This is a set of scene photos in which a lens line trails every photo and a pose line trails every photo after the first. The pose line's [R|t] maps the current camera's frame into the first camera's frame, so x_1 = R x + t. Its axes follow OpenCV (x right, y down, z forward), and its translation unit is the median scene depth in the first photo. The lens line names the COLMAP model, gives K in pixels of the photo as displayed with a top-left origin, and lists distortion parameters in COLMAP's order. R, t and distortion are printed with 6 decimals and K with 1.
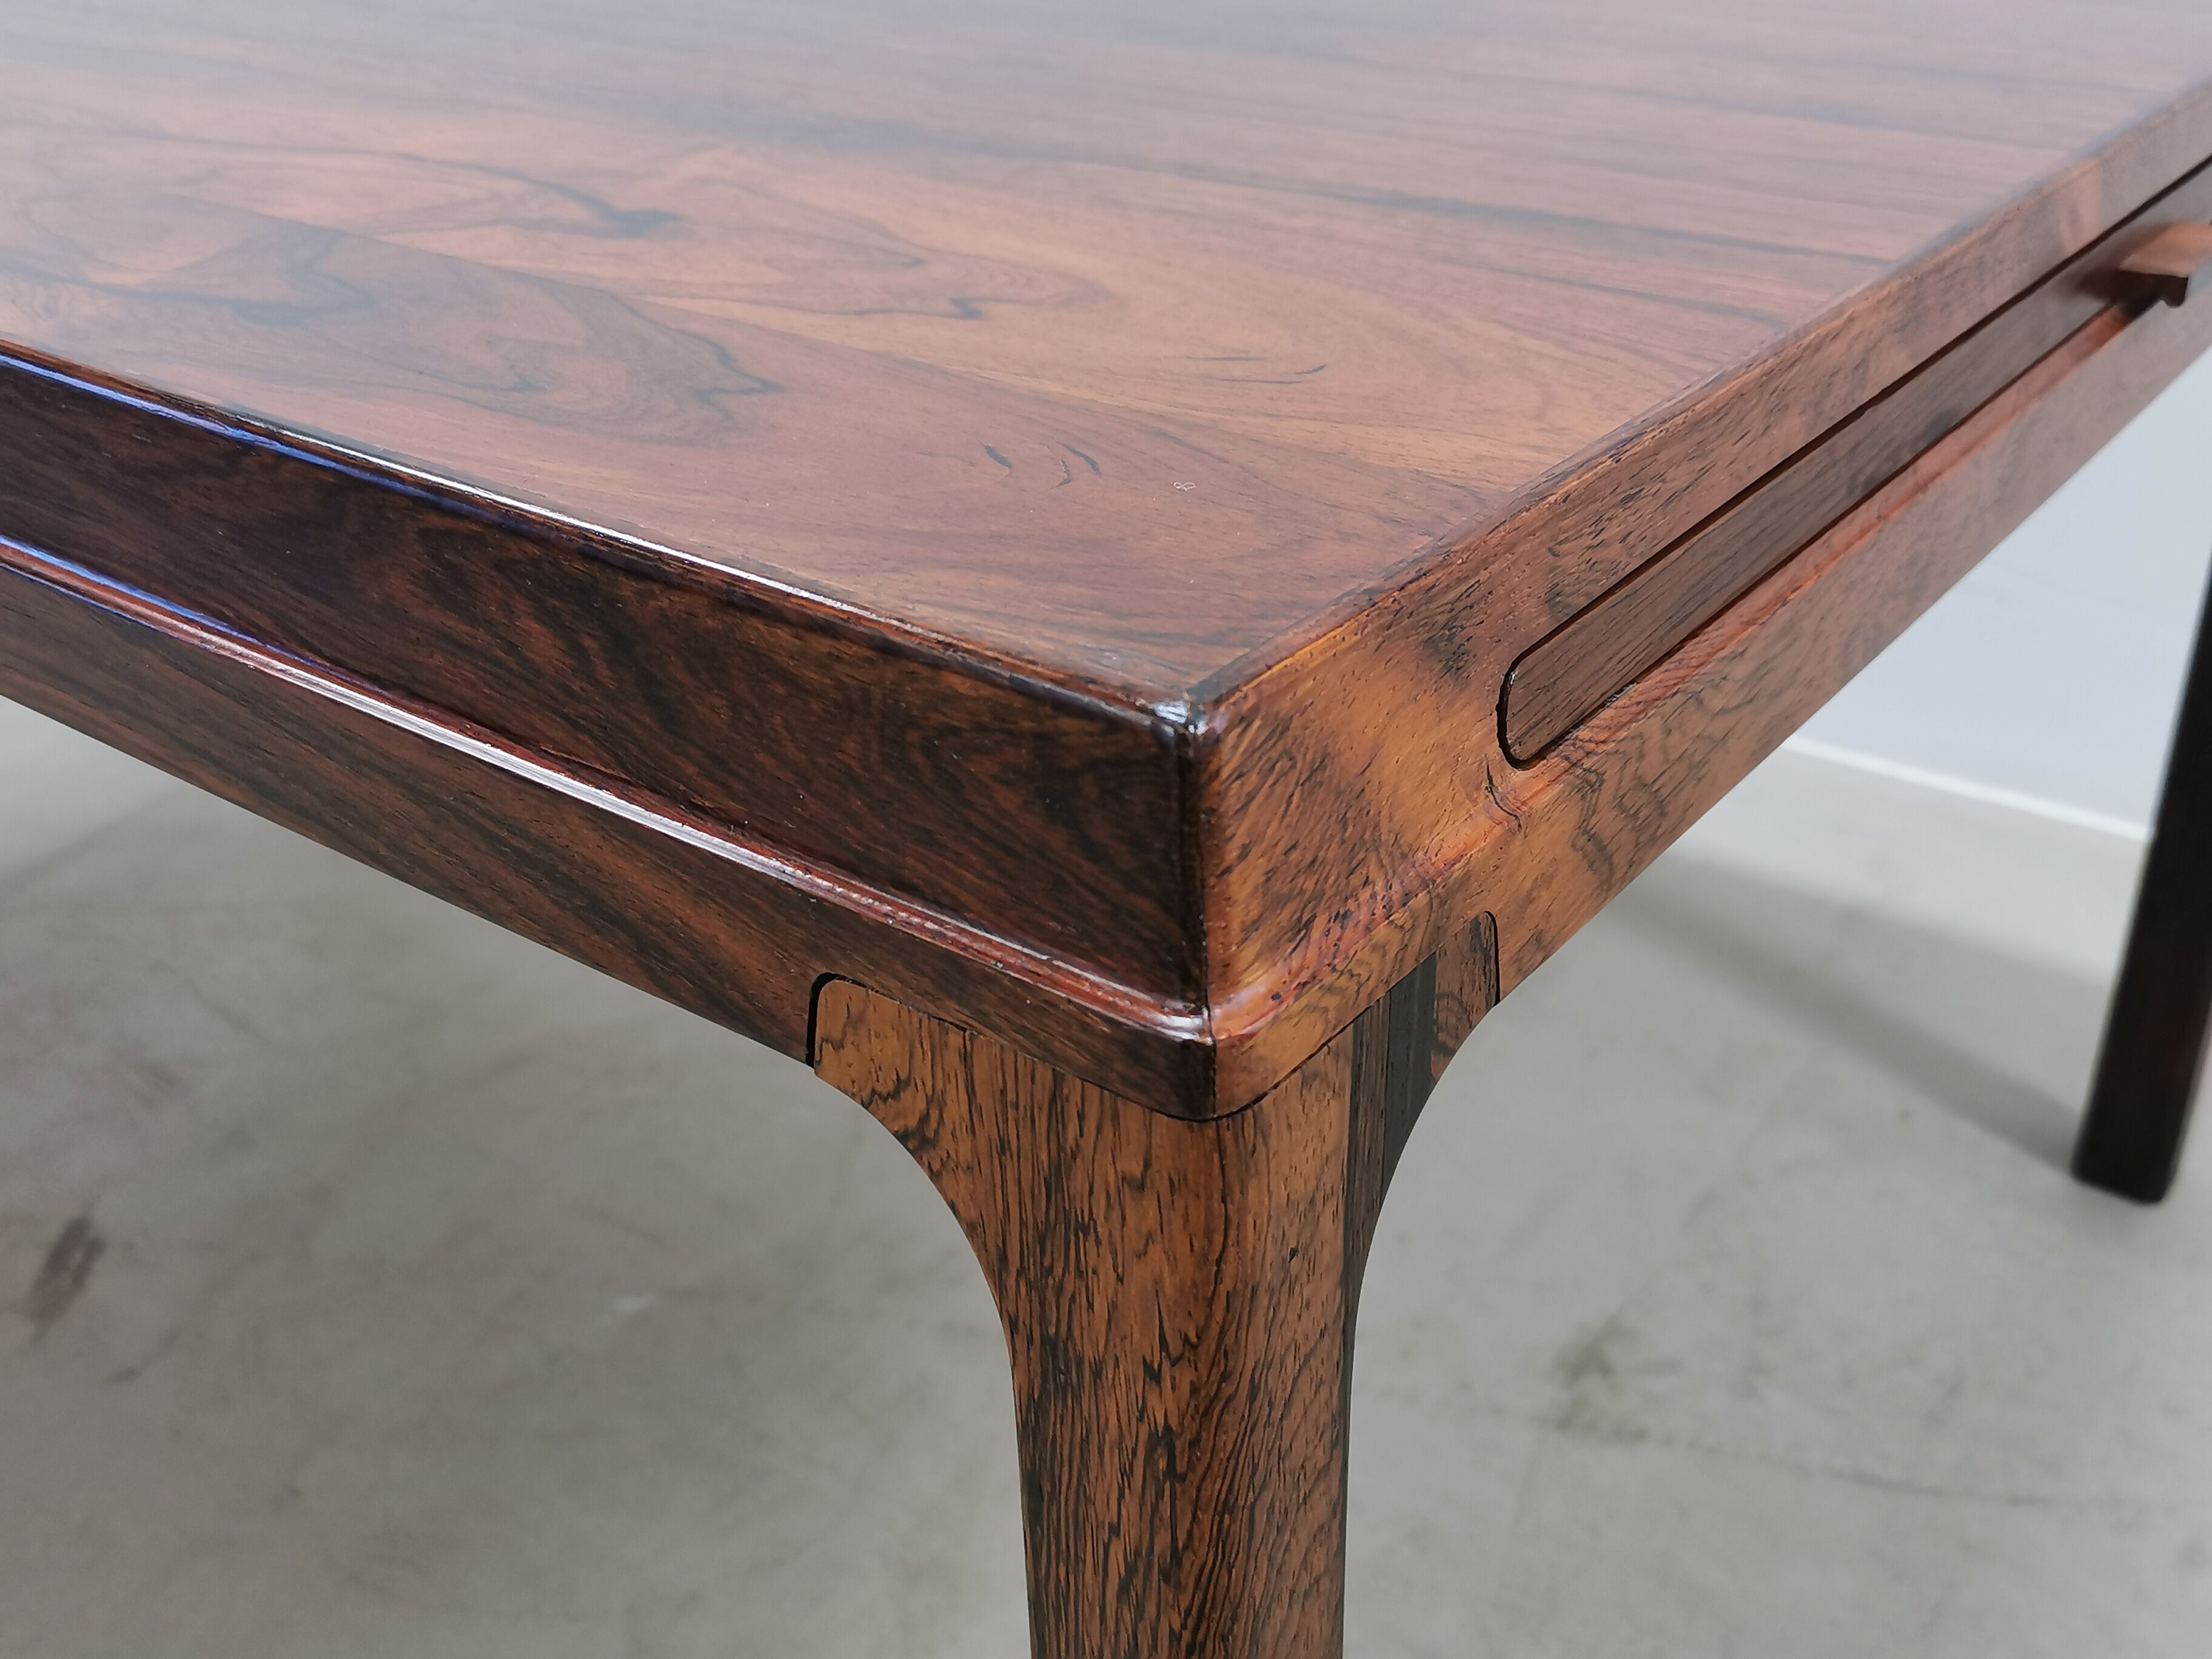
lens RADIAL K [[2229.7, 0, 1138.6], [0, 2229.7, 831.4], [0, 0, 1]] dist [0.024215, 0.000000]
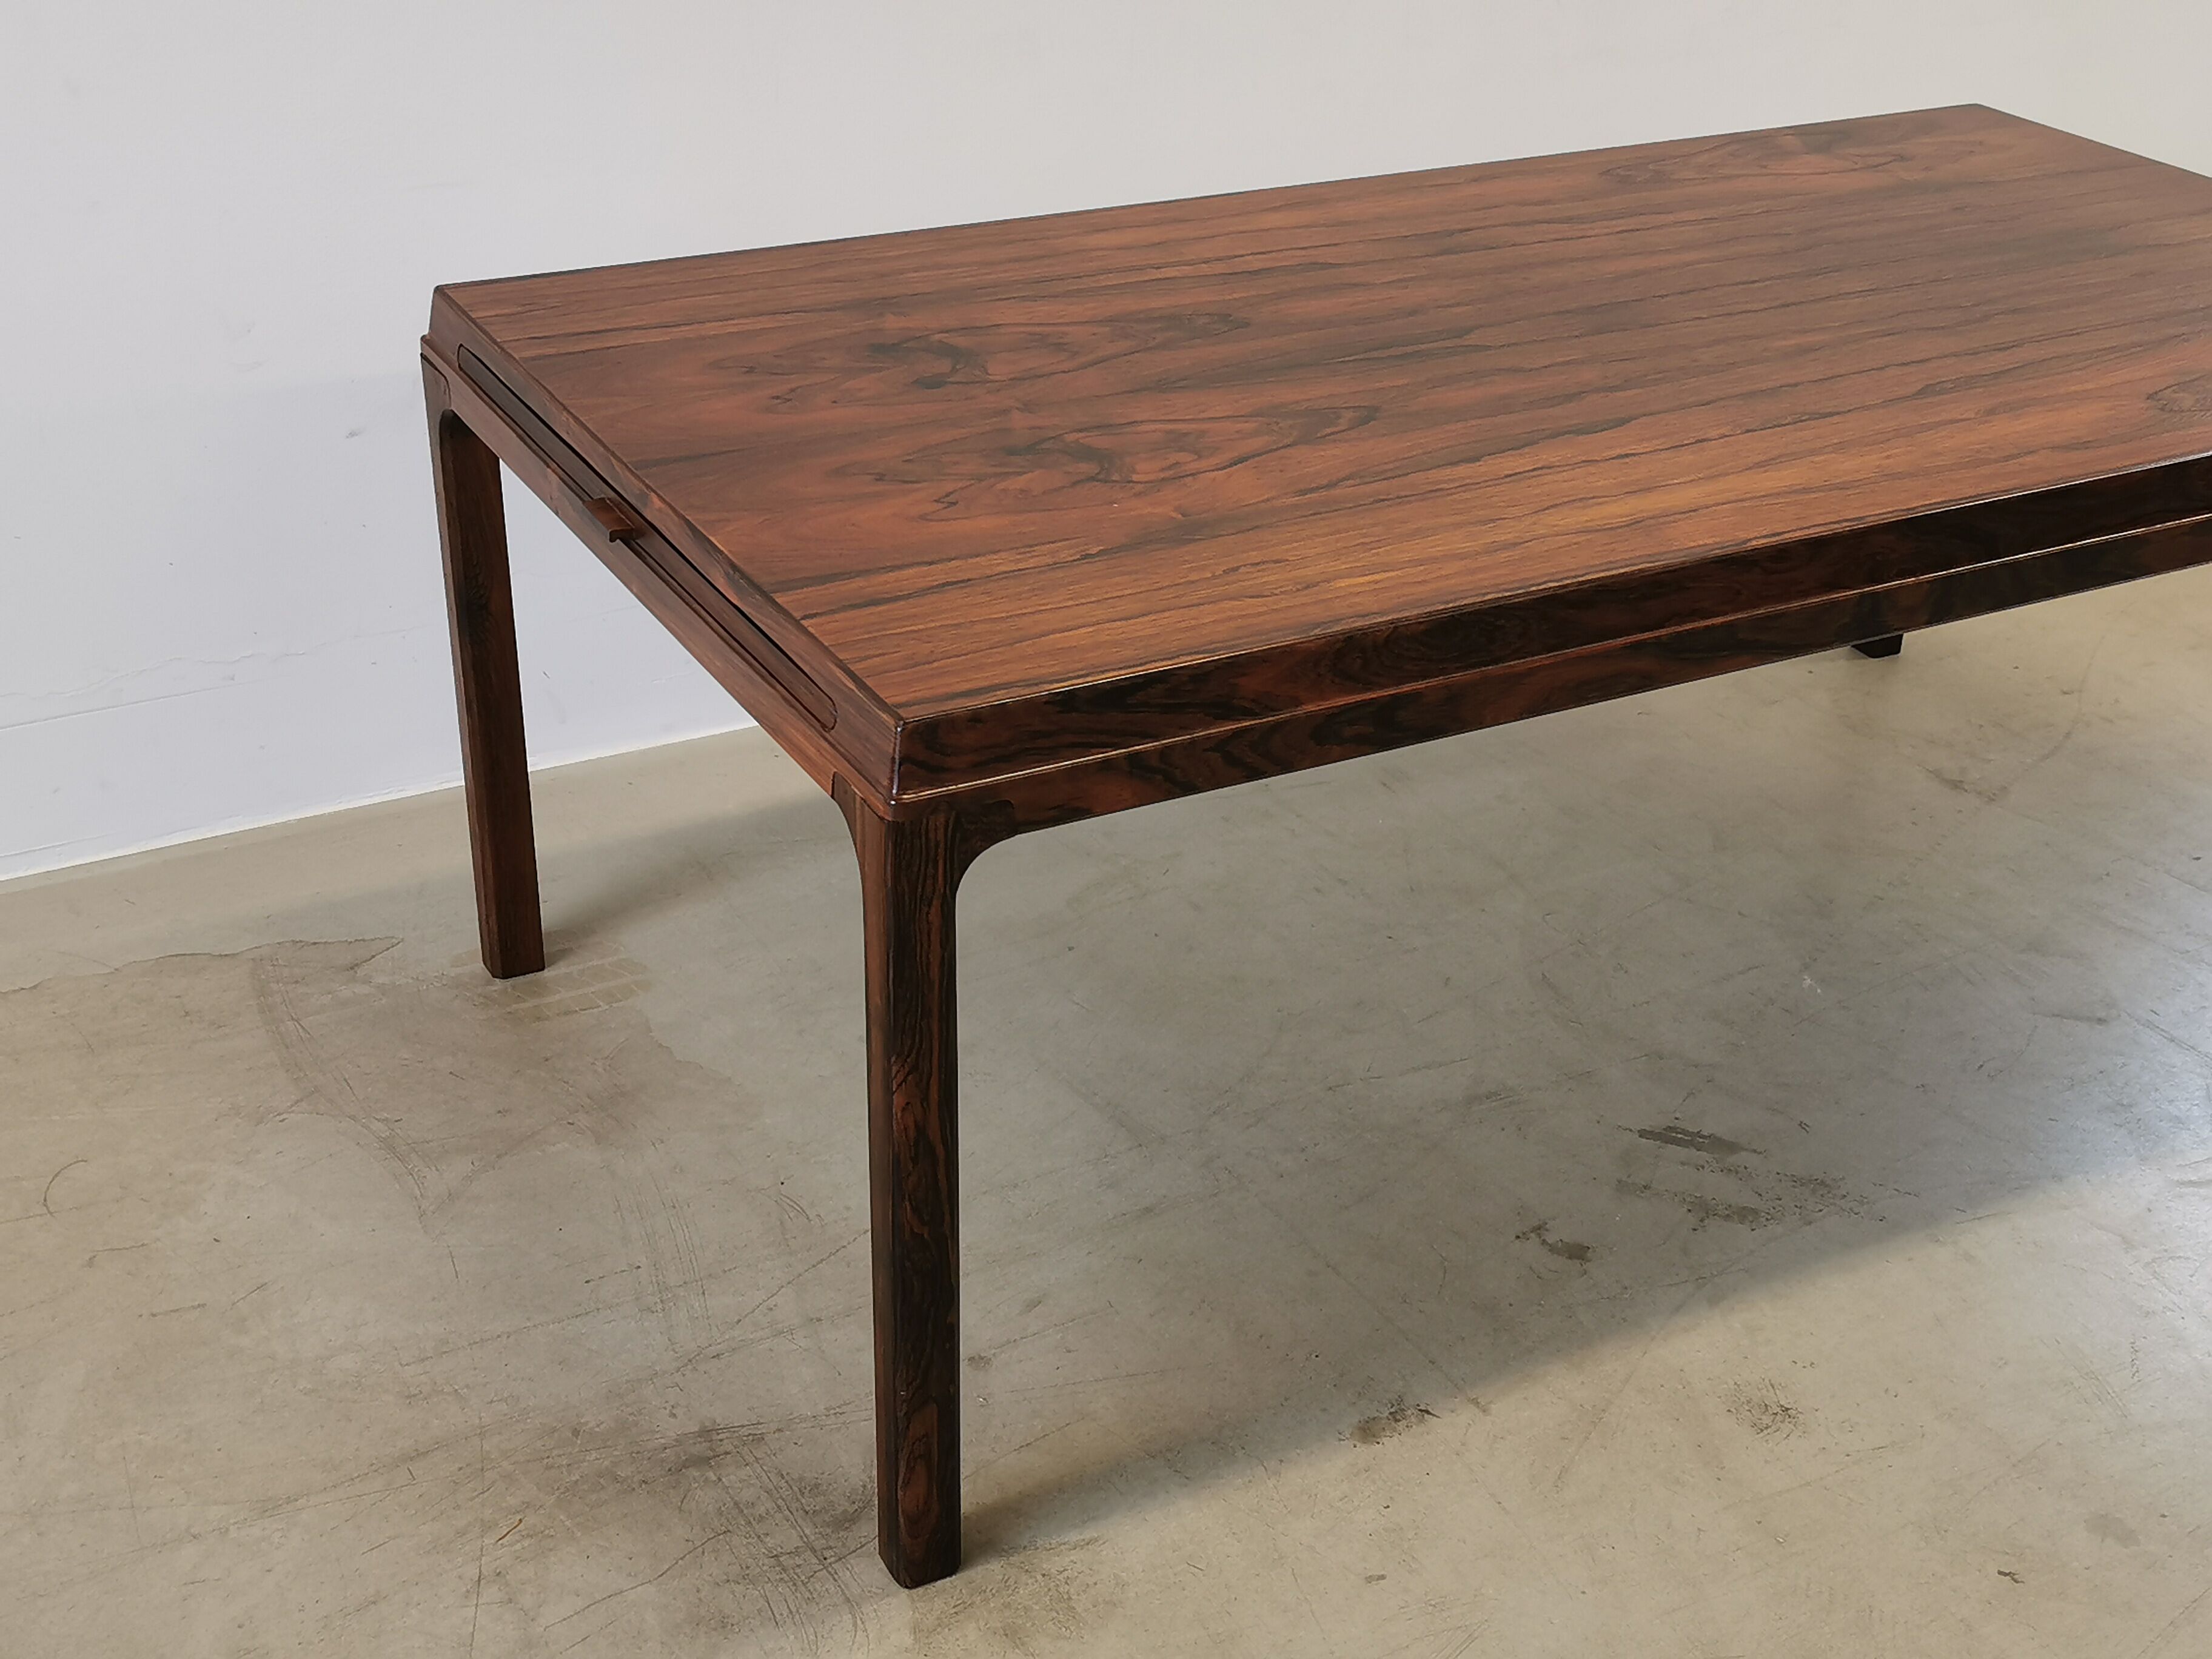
lens RADIAL K [[2761.0, 0, 1149.5], [0, 2761.0, 889.1], [0, 0, 1]] dist [0.064220, 0.000000]
pose [[0.399299, -0.416192, 0.816912, -6.344688], [0.405745, 0.879238, 0.249621, -1.793741], [-0.822151, 0.231785, 0.519947, 0.705221]]
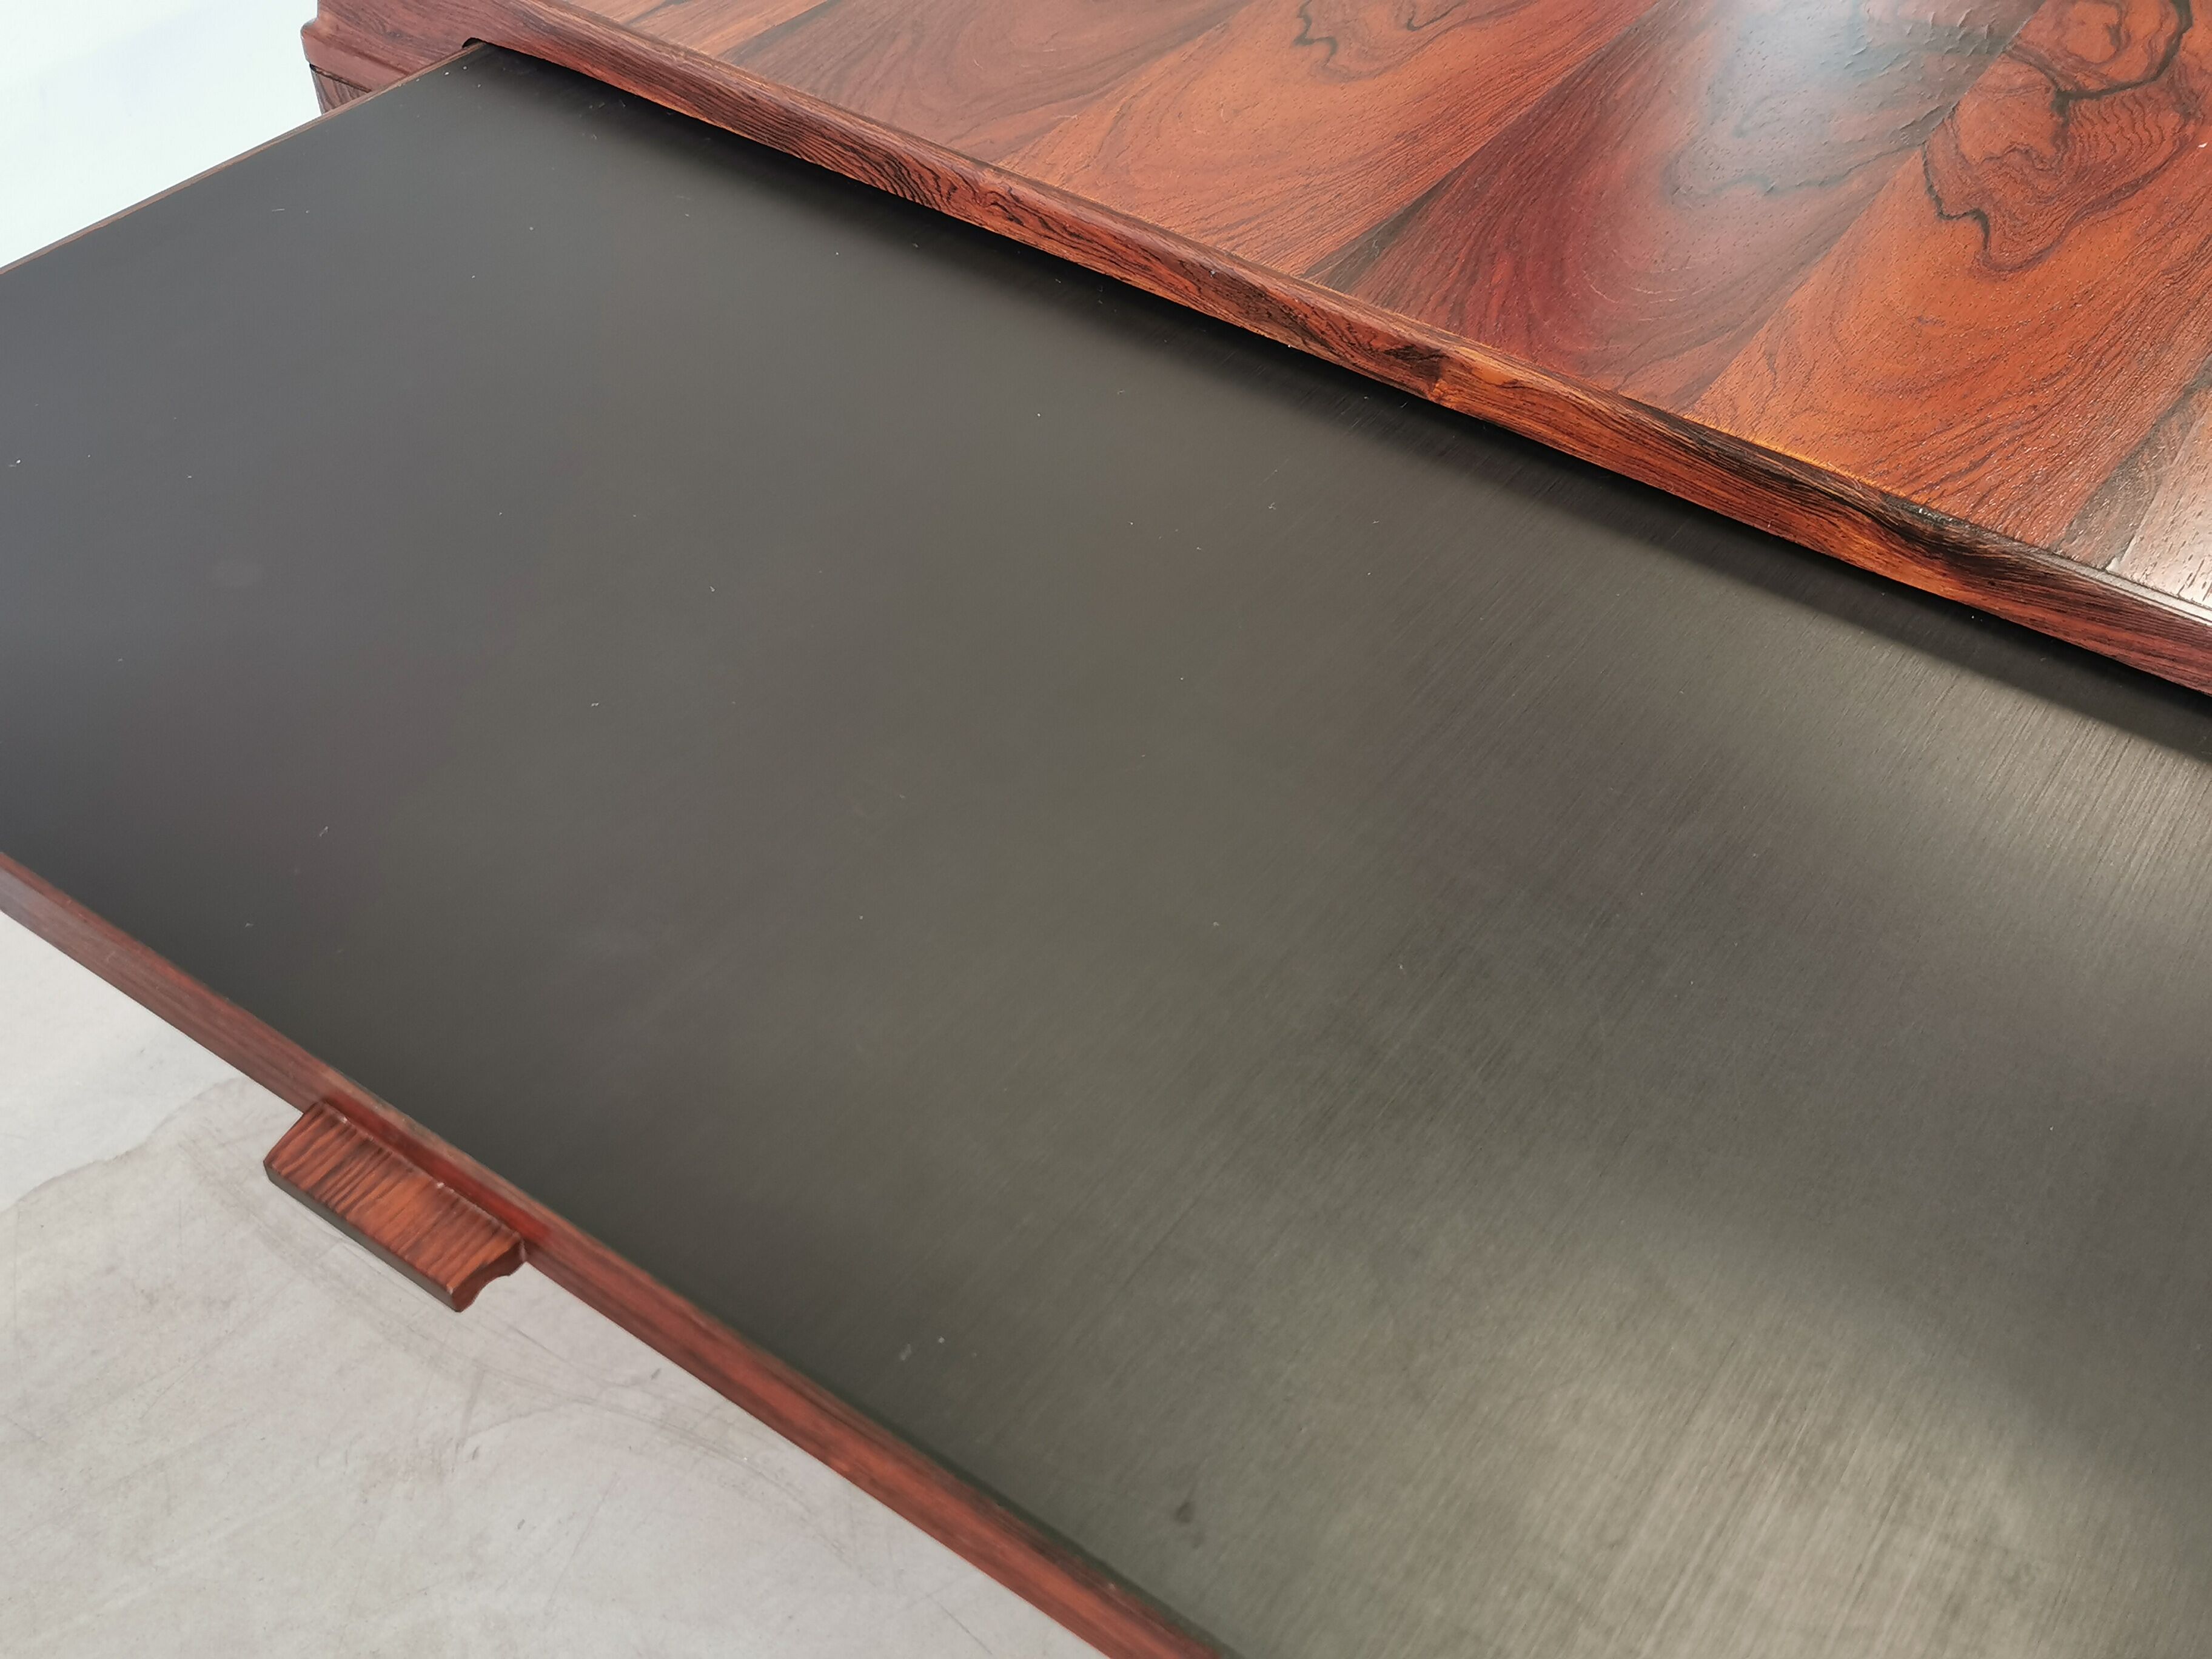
lens RADIAL K [[2115.6, 0, 1105.6], [0, 2115.6, 847.7], [0, 0, 1]] dist [0.034614, 0.000000]
pose [[-0.051904, -0.688506, 0.723371, -4.039131], [0.451601, 0.629871, 0.631917, -2.426304], [-0.890709, 0.359474, 0.278237, 3.523785]]
